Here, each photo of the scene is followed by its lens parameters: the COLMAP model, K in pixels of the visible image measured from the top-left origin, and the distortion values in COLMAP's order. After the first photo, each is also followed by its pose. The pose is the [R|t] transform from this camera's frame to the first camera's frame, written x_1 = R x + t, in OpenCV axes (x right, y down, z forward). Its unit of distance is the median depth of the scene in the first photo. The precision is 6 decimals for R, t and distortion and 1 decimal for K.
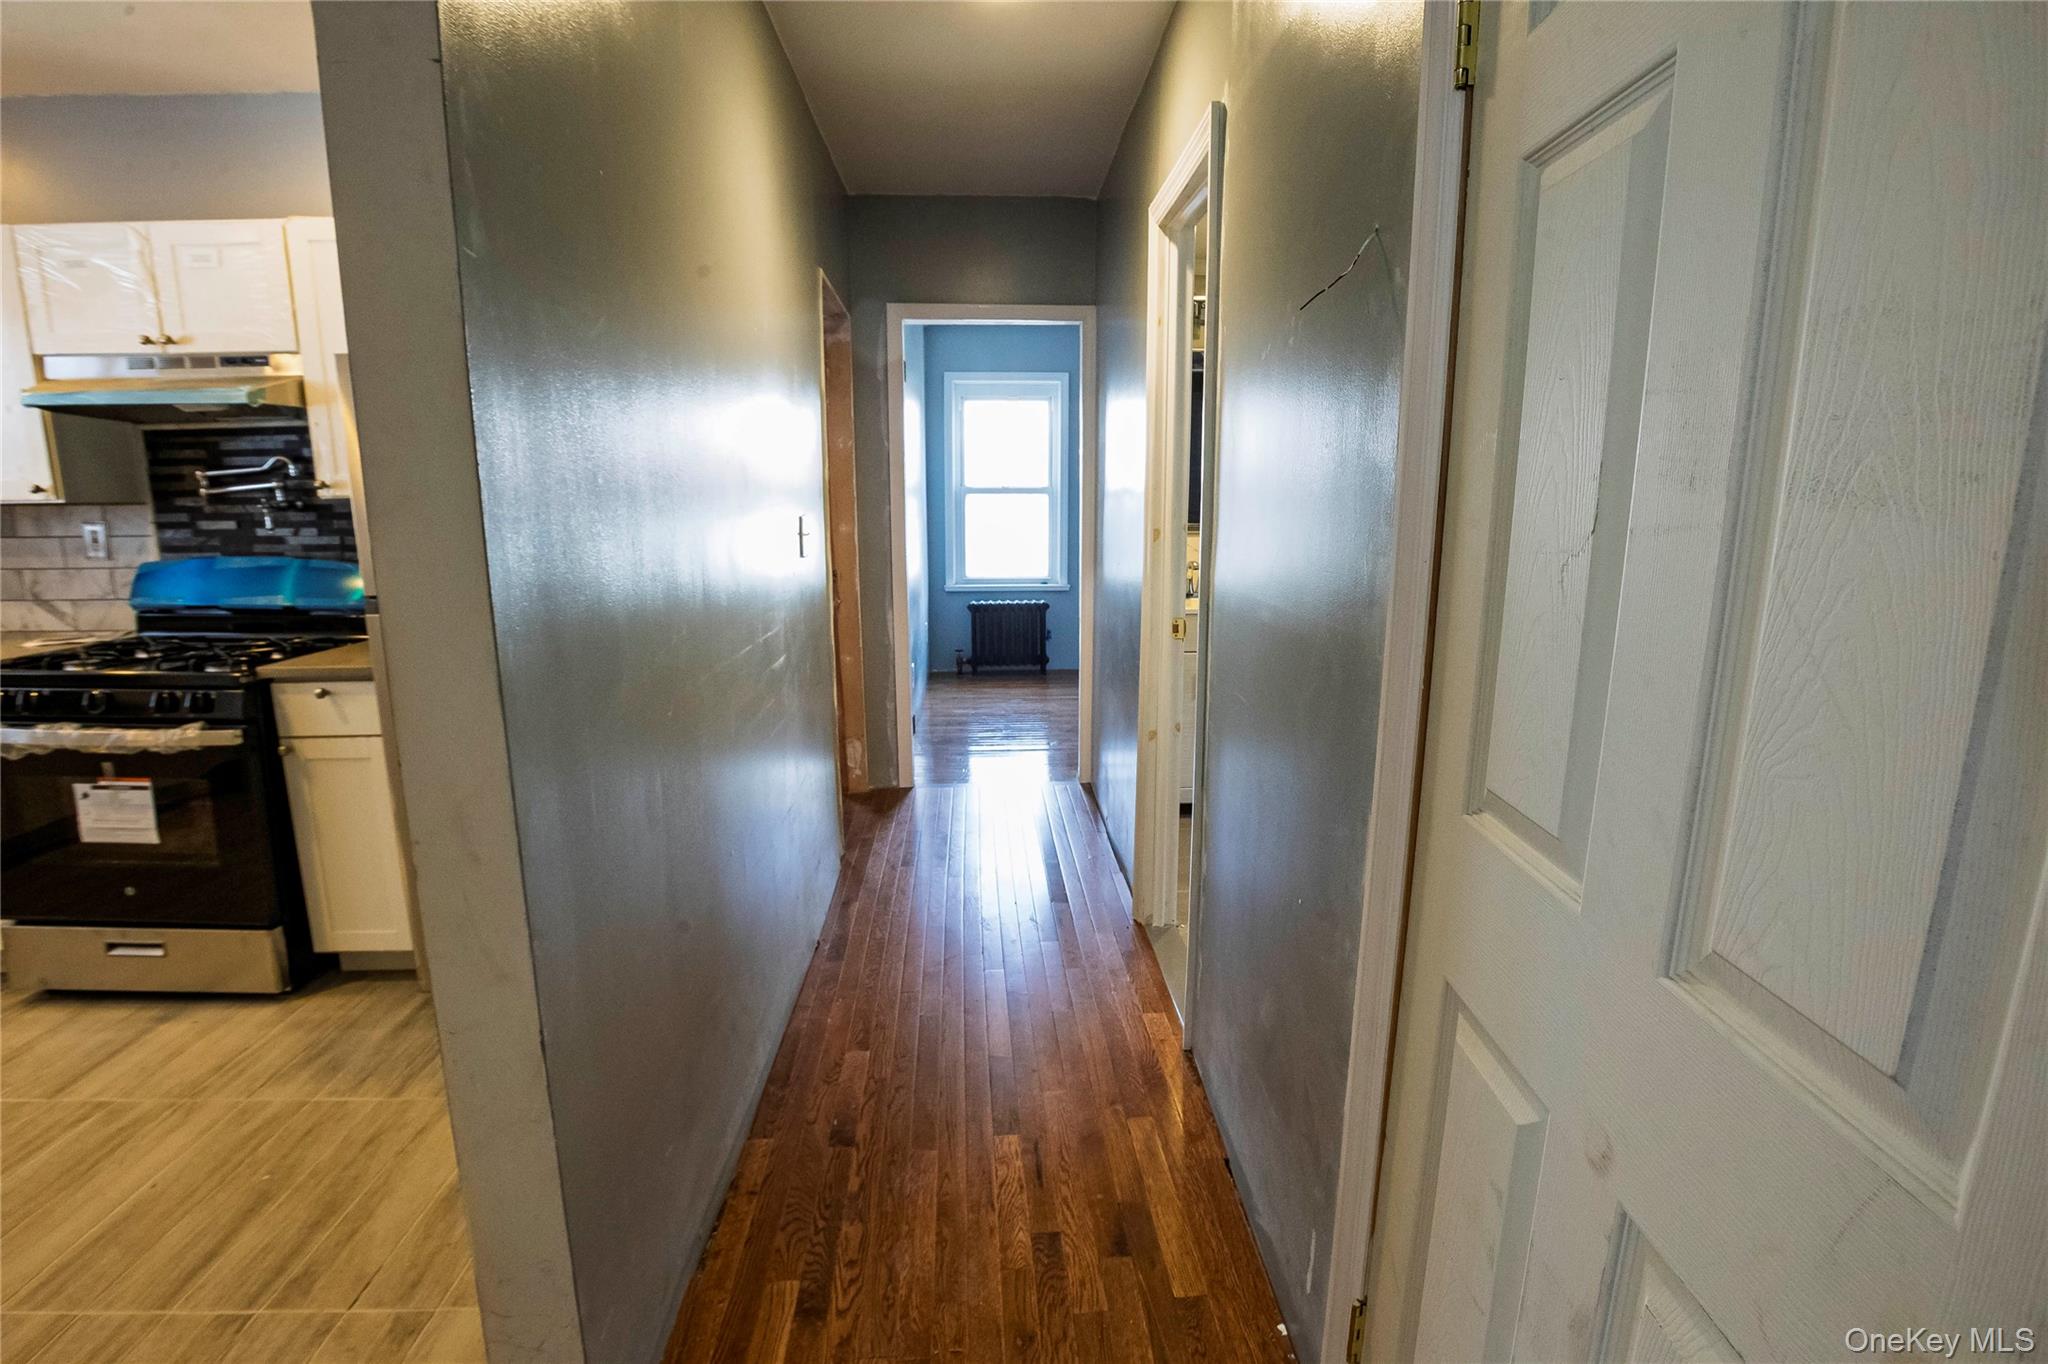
lens RADIAL K [[953.0, 0, 1028.5], [0, 953.0, 684.2], [0, 0, 1]] dist [-0.051861, 0.011273]
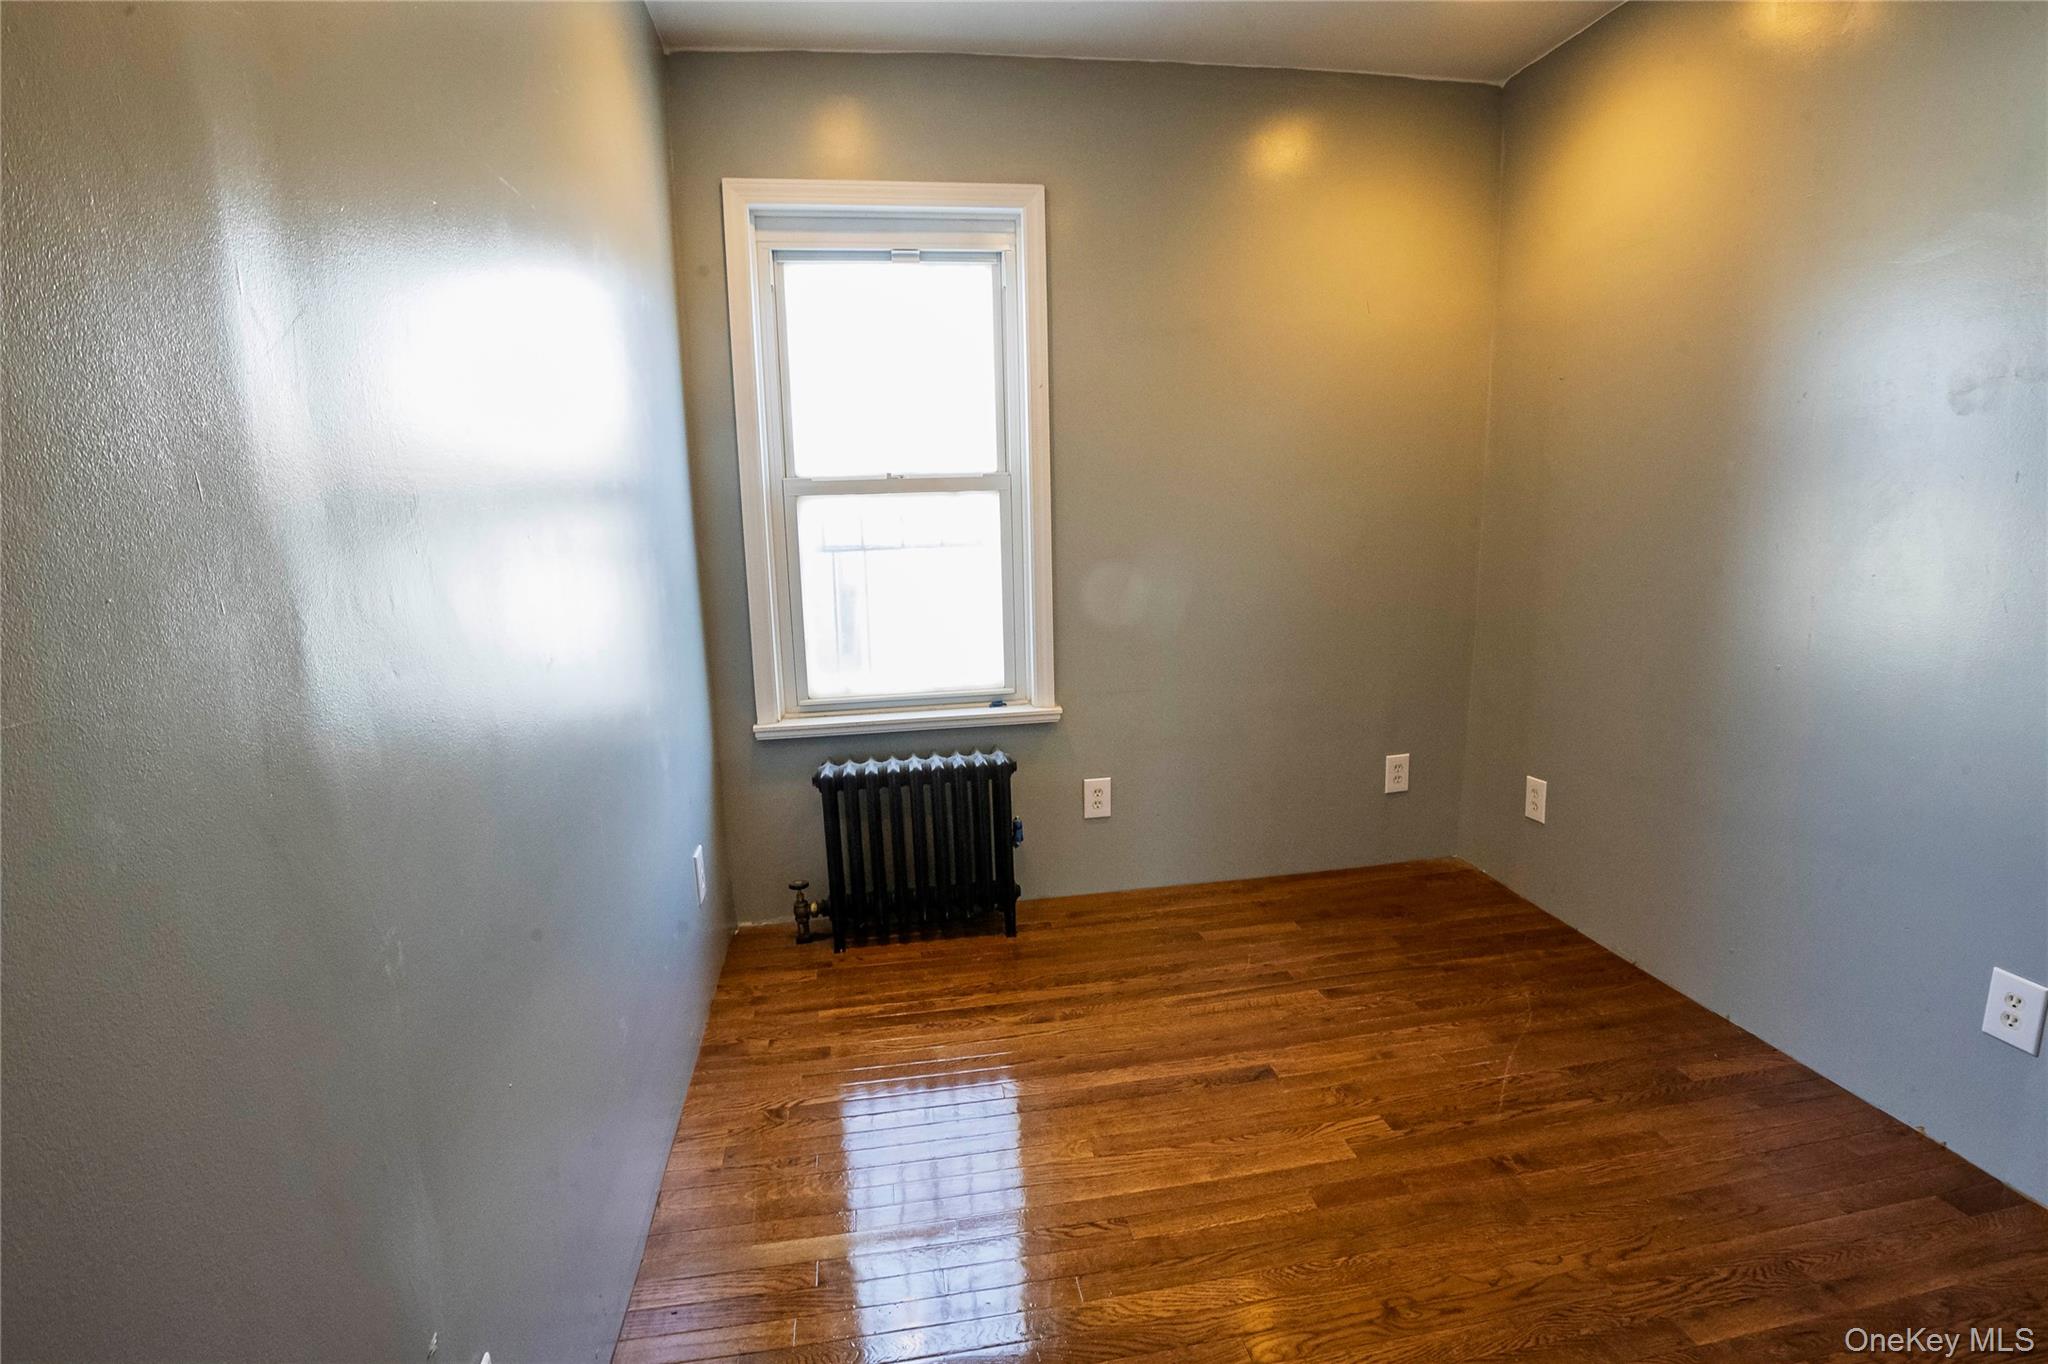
lens RADIAL K [[953.0, 0, 1028.5], [0, 953.0, 684.2], [0, 0, 1]] dist [-0.051861, 0.011273]
pose [[0.994426, -0.039658, 0.097693, -0.011807], [0.041973, 0.998882, -0.021755, -0.107147], [-0.096721, 0.025734, 0.994979, 0.590965]]
